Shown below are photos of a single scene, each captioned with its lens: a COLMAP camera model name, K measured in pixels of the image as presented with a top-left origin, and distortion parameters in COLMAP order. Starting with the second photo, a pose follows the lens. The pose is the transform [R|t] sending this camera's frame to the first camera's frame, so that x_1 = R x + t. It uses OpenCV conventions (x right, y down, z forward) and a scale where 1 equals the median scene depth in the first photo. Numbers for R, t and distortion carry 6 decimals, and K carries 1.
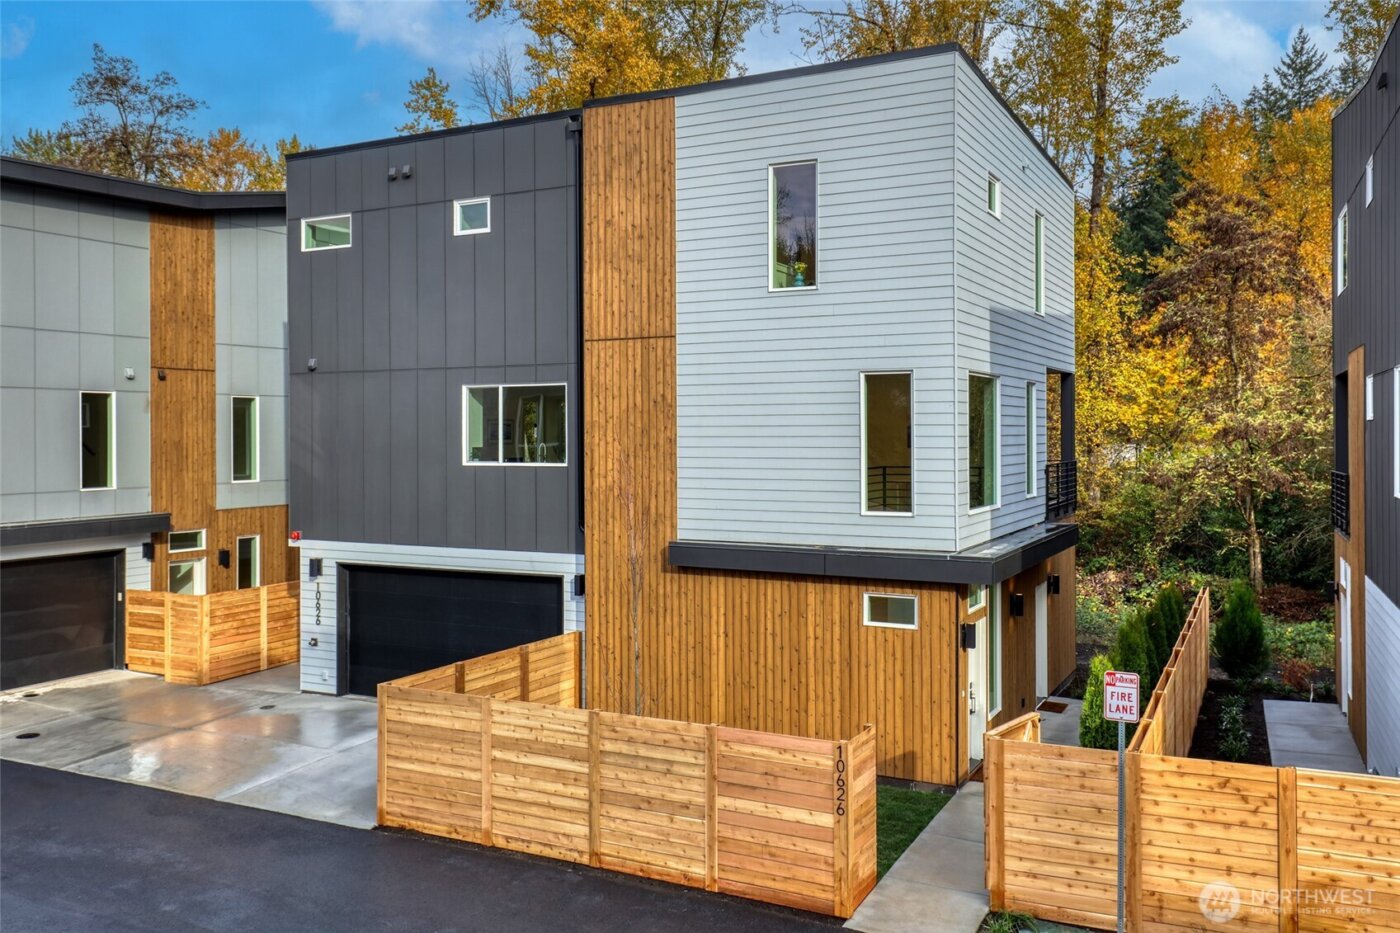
lens RADIAL K [[1145.3, 0, 707.8], [0, 1145.3, 434.7], [0, 0, 1]] dist [0.023021, -0.000972]
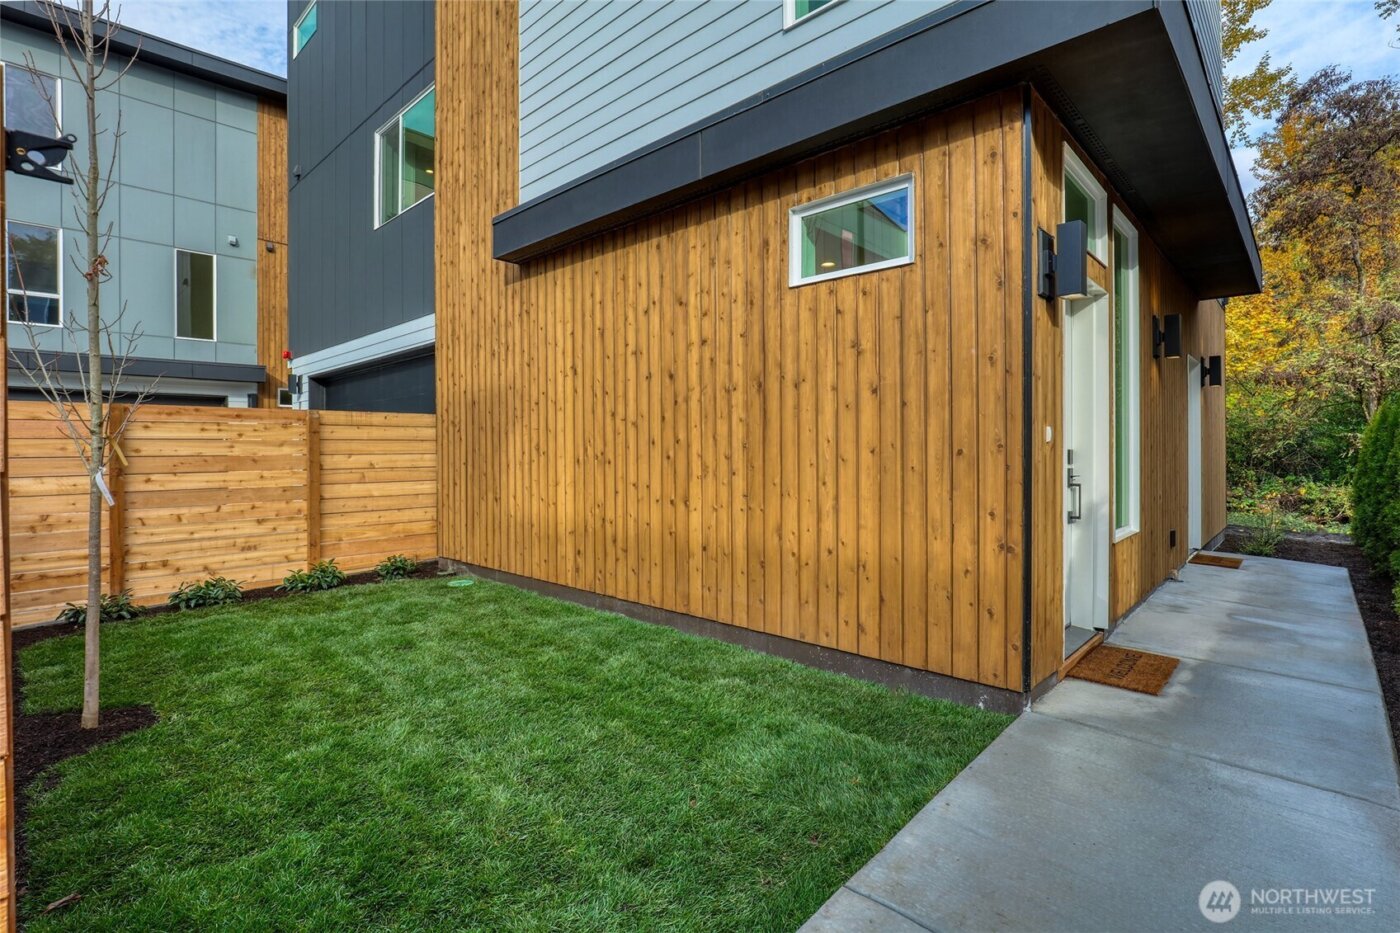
lens RADIAL K [[654.4, 0, 721.1], [0, 654.4, 452.3], [0, 0, 1]] dist [-0.011952, 0.000645]
pose [[0.966548, -0.001045, -0.256484, 0.166692], [0.001240, 0.999999, 0.000596, 0.218200], [0.256483, -0.000894, 0.966548, 0.735161]]
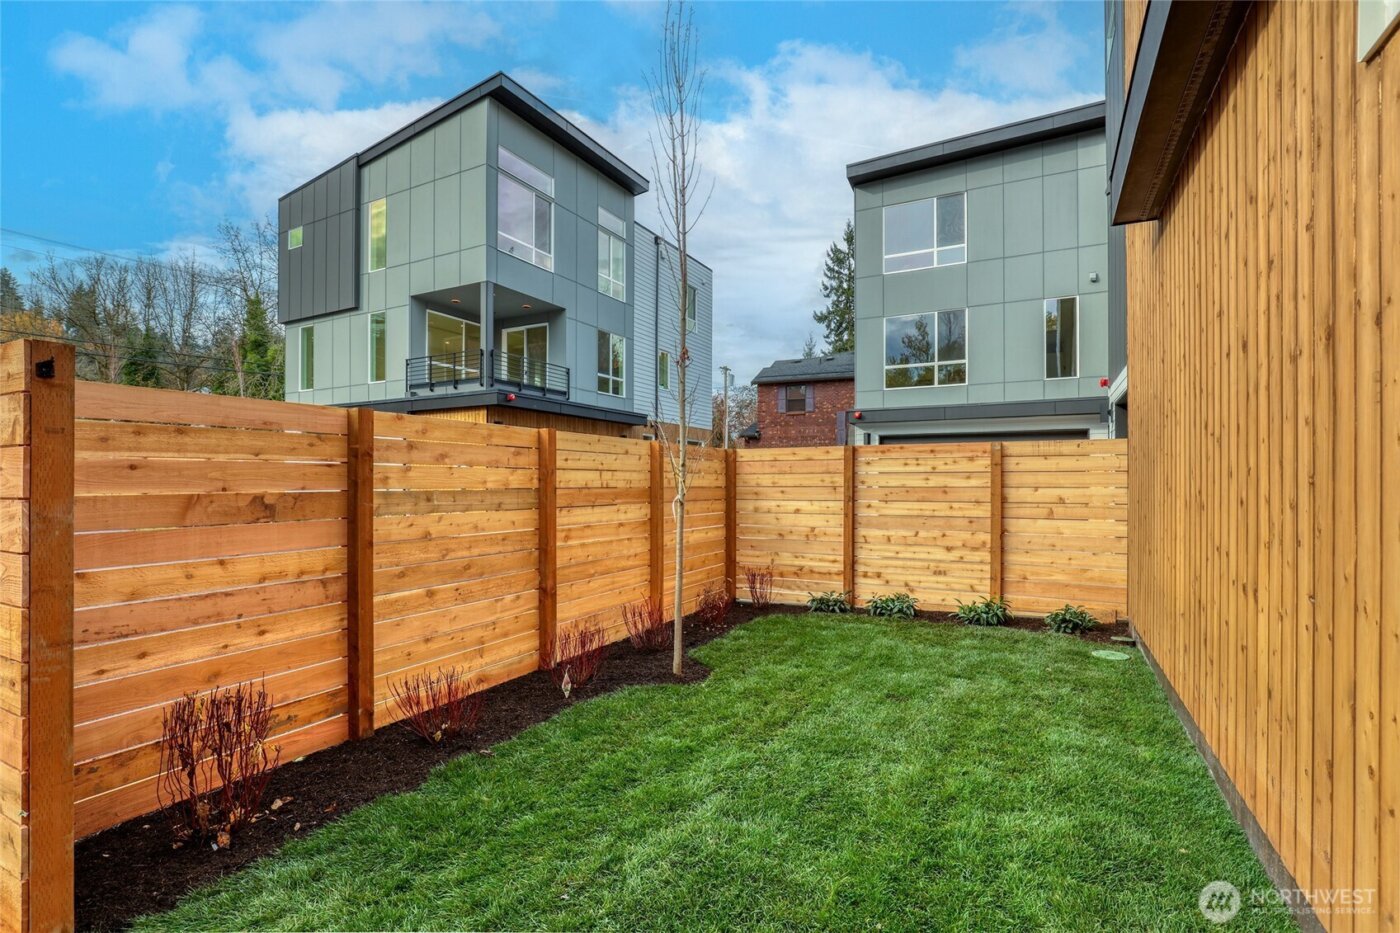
lens RADIAL K [[659.9, 0, 699.1], [0, 659.9, 476.7], [0, 0, 1]] dist [-0.014336, 0.000021]
pose [[-0.006487, -0.004776, -0.999968, 0.218696], [-0.006048, 0.999970, -0.004737, 0.216368], [0.999961, 0.006017, -0.006516, 0.876023]]
